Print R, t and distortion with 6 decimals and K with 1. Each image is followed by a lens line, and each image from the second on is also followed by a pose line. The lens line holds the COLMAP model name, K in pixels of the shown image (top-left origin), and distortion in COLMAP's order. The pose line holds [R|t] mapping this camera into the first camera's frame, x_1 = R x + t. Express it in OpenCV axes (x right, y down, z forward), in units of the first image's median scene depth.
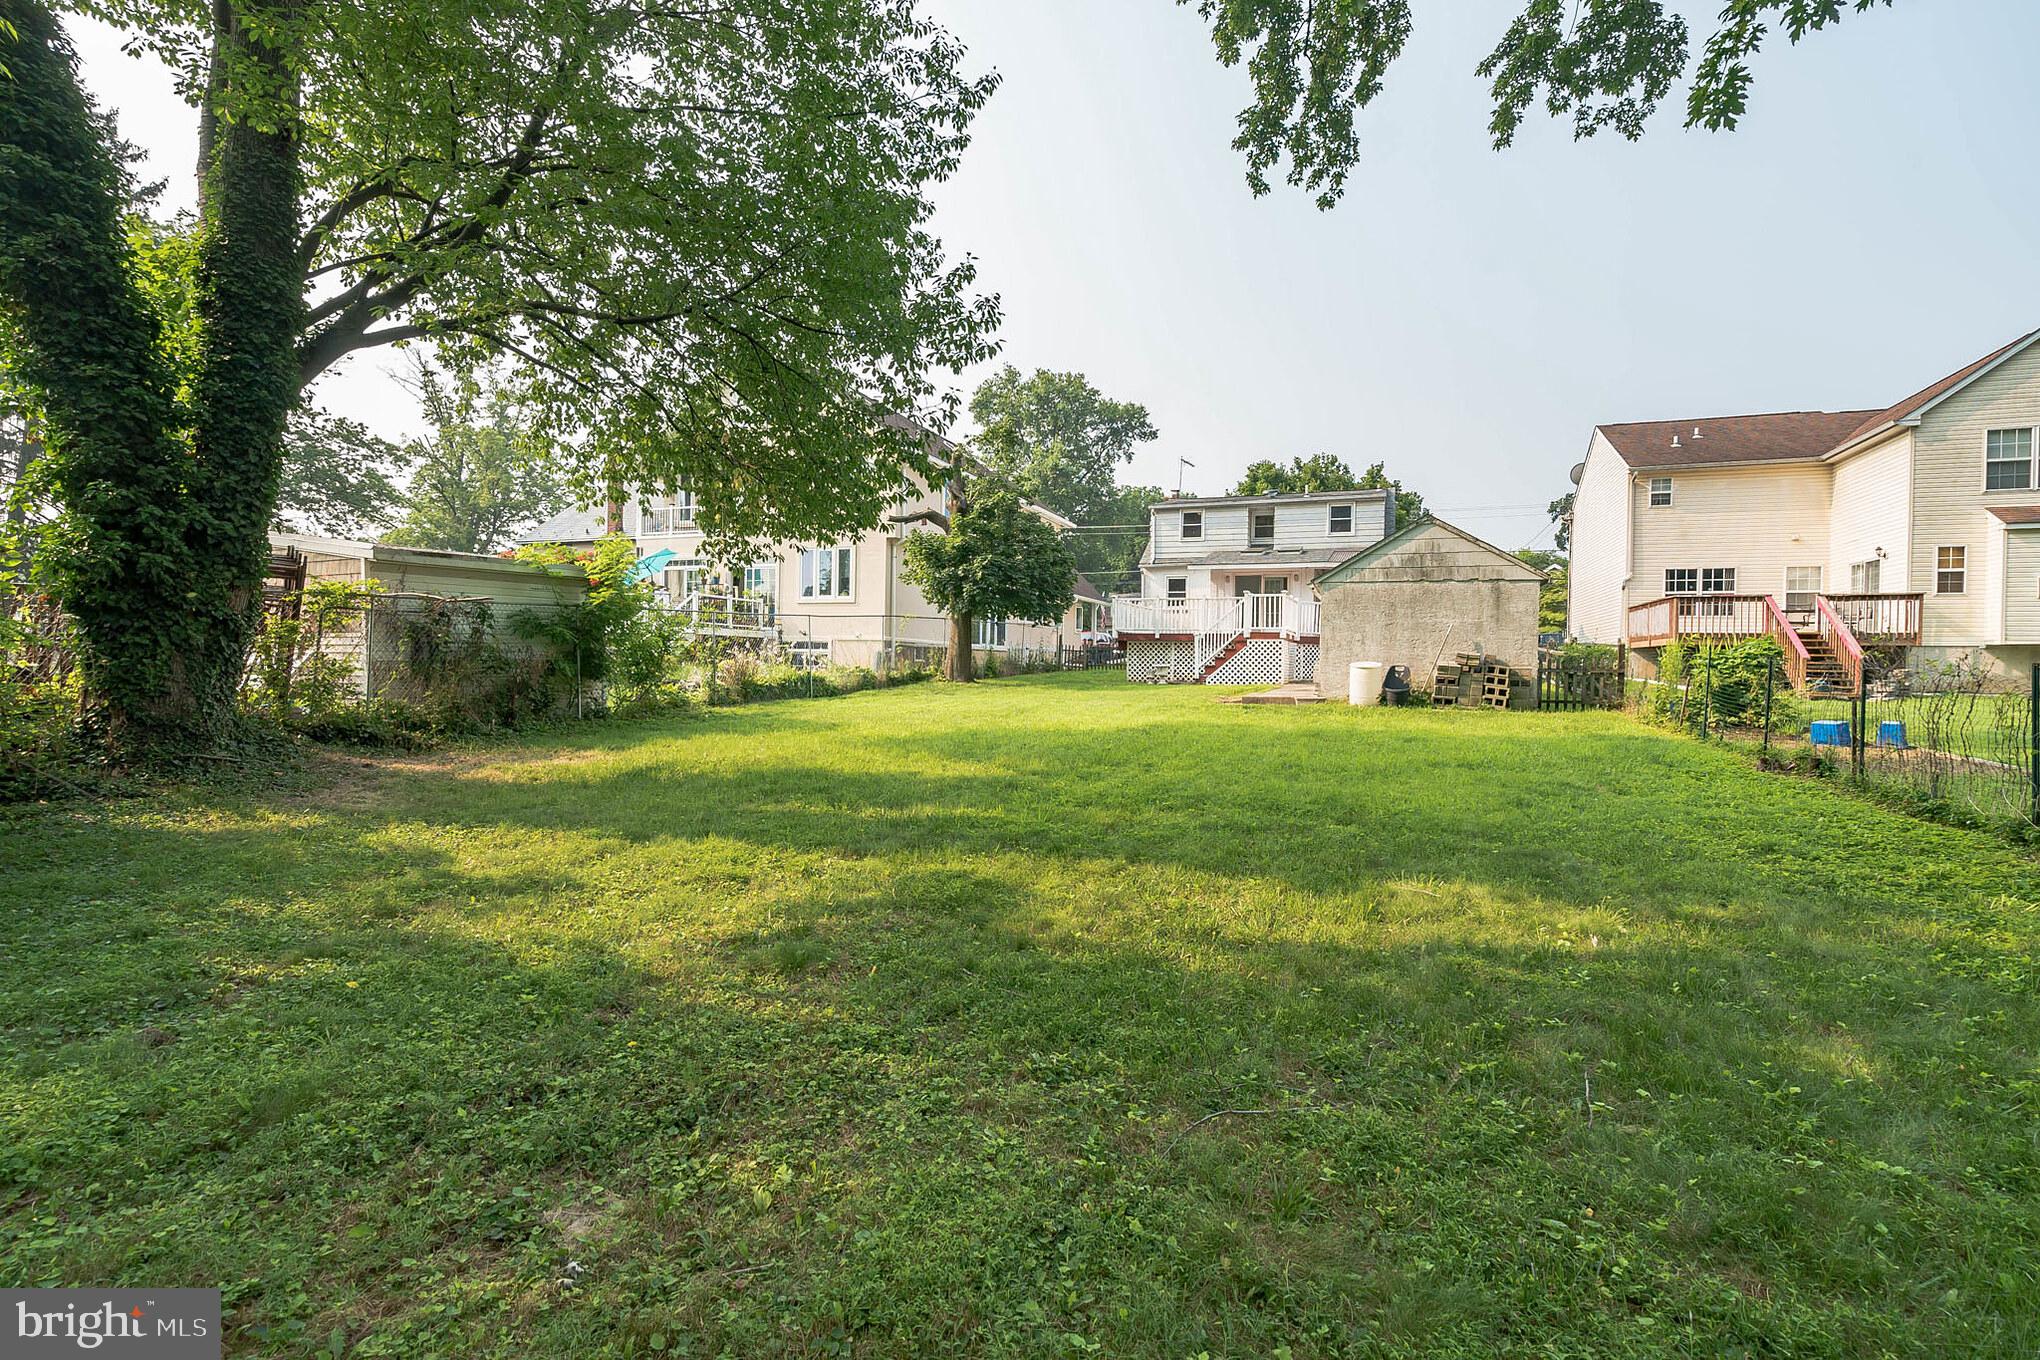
lens RADIAL K [[927.2, 0, 1009.7], [0, 927.2, 676.4], [0, 0, 1]] dist [-0.004789, 0.000501]
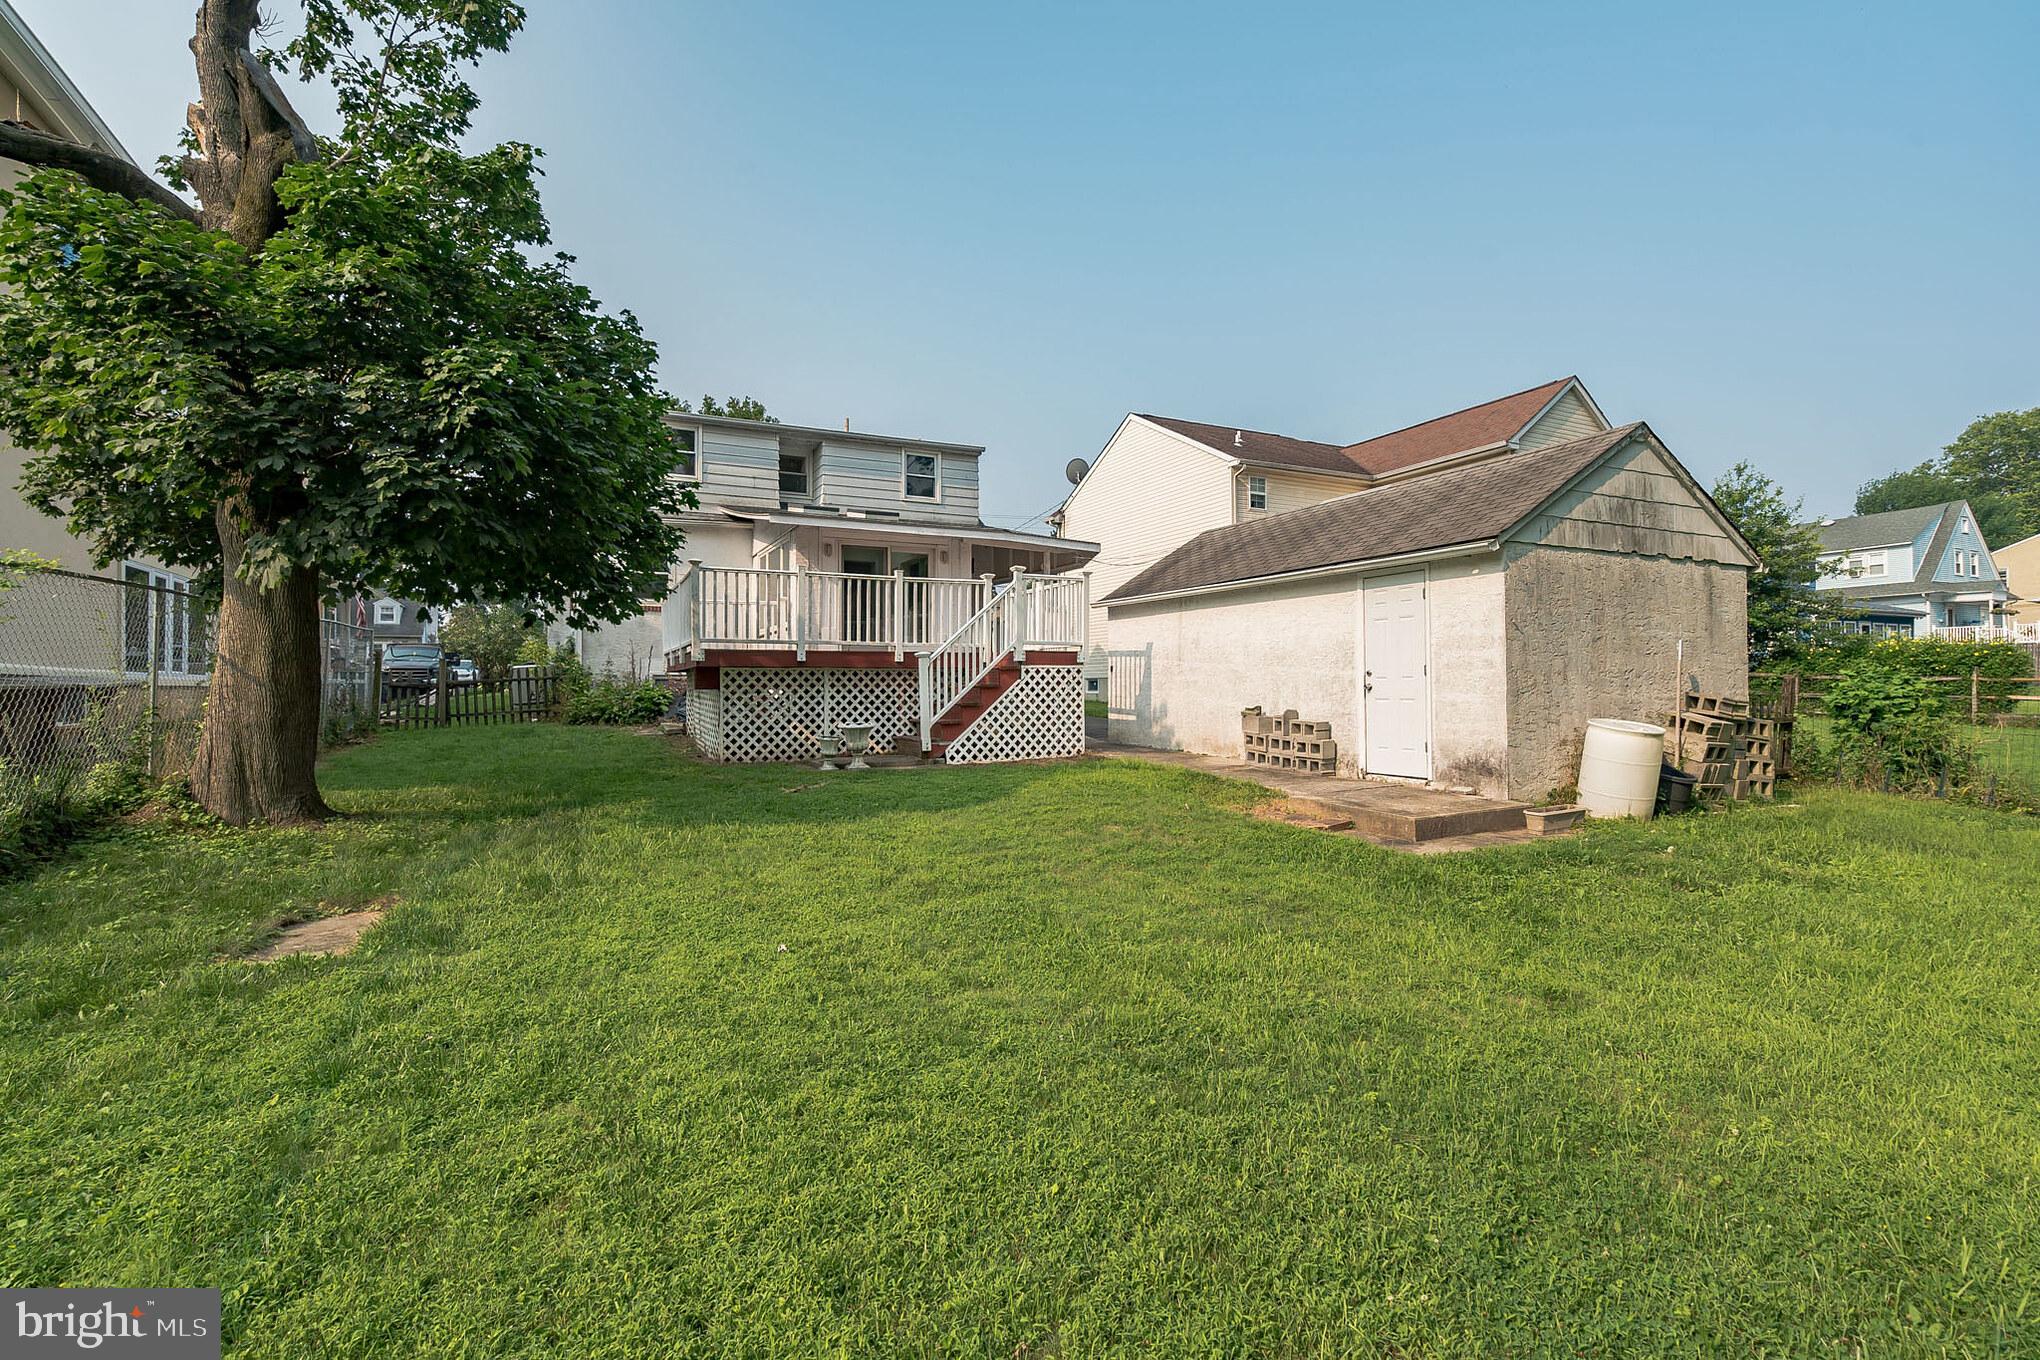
lens RADIAL K [[927.2, 0, 989.1], [0, 927.2, 645.9], [0, 0, 1]] dist [-0.004789, 0.000501]
pose [[0.656374, 0.013647, 0.754312, -0.141568], [0.025824, 0.998844, -0.040542, -0.035536], [-0.753993, 0.046089, 0.655263, 0.799859]]
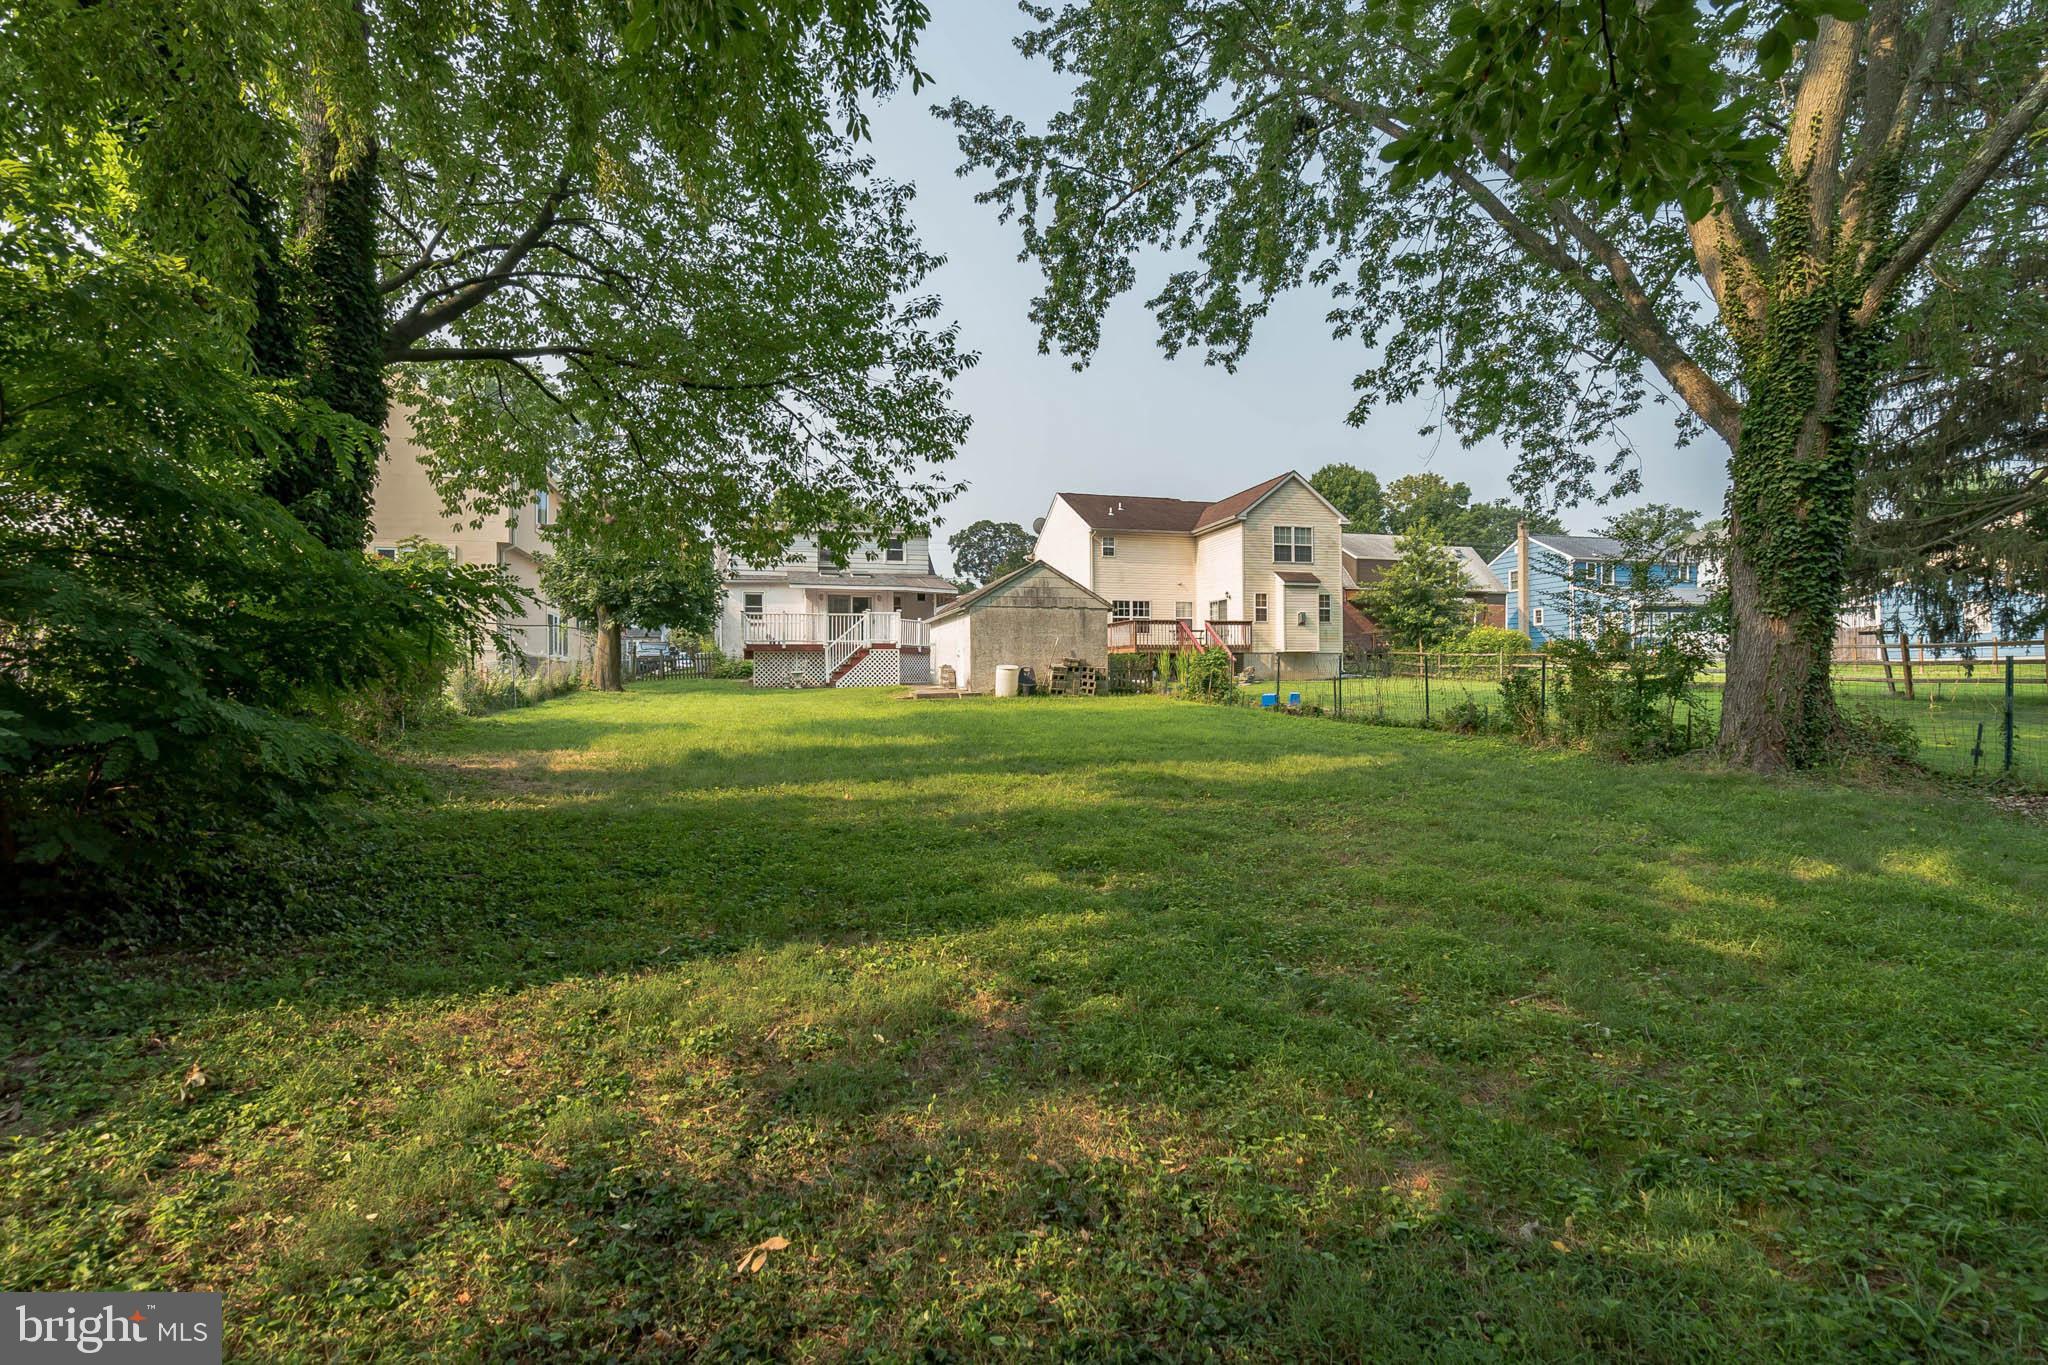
lens RADIAL K [[949.1, 0, 1004.8], [0, 949.1, 674.0], [0, 0, 1]] dist [-0.005235, 0.002050]
pose [[0.804038, -0.015971, 0.594363, -0.387324], [0.026335, 0.999615, -0.008764, 0.008374], [-0.593994, 0.022699, 0.804149, -0.109062]]
